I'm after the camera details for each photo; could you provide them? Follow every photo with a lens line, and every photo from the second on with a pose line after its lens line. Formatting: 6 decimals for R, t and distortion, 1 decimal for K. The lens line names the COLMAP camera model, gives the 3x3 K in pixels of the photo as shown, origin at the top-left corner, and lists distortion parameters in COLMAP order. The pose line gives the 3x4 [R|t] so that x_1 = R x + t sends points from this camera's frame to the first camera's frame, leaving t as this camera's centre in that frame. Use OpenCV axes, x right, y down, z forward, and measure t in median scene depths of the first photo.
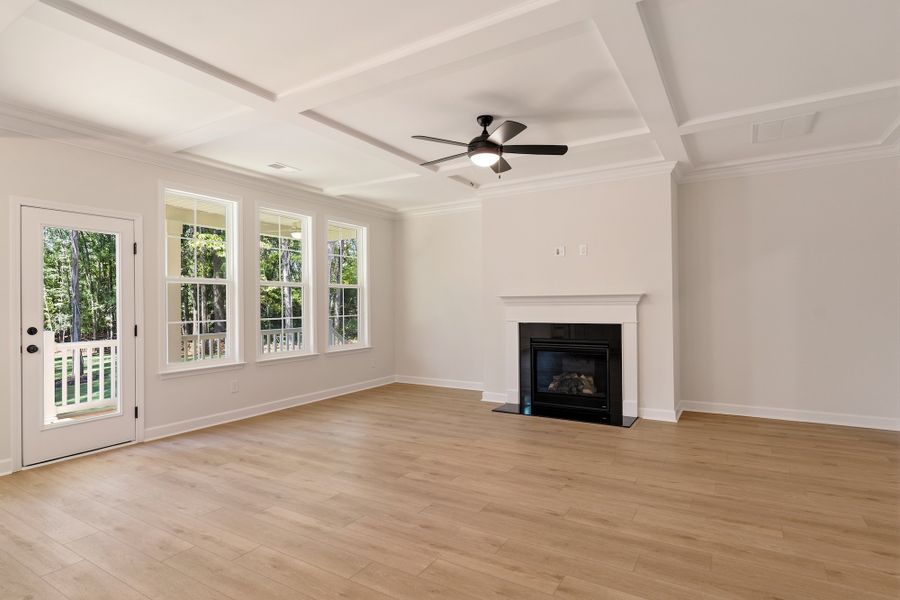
lens RADIAL K [[472.1, 0, 449.0], [0, 472.1, 299.7], [0, 0, 1]] dist [-0.000639, 0.000613]
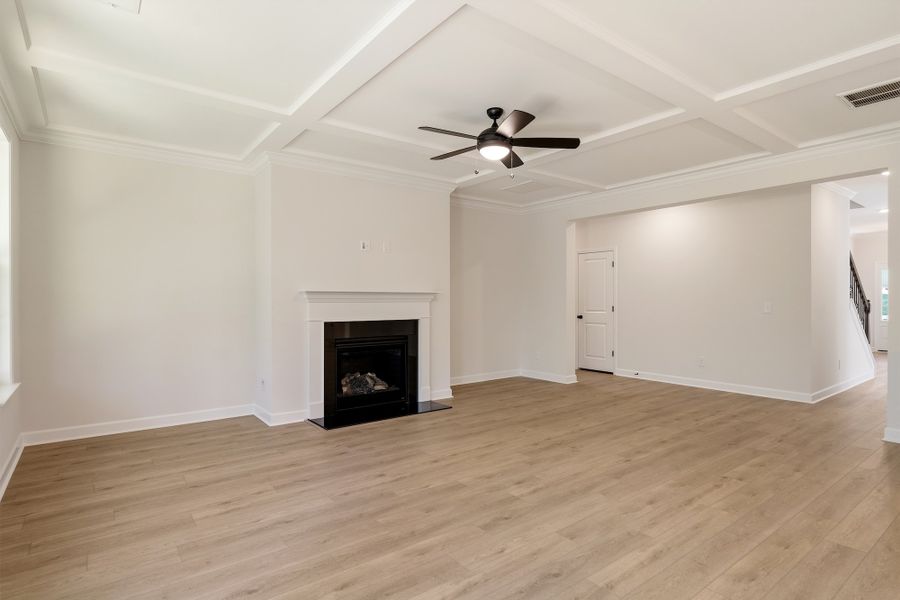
lens RADIAL K [[472.1, 0, 448.0], [0, 472.1, 300.6], [0, 0, 1]] dist [-0.000639, 0.000613]
pose [[0.361127, 0.007112, 0.932490, -0.723396], [-0.011277, 0.999931, -0.003259, 0.011933], [-0.932449, -0.009339, 0.361182, 0.608616]]
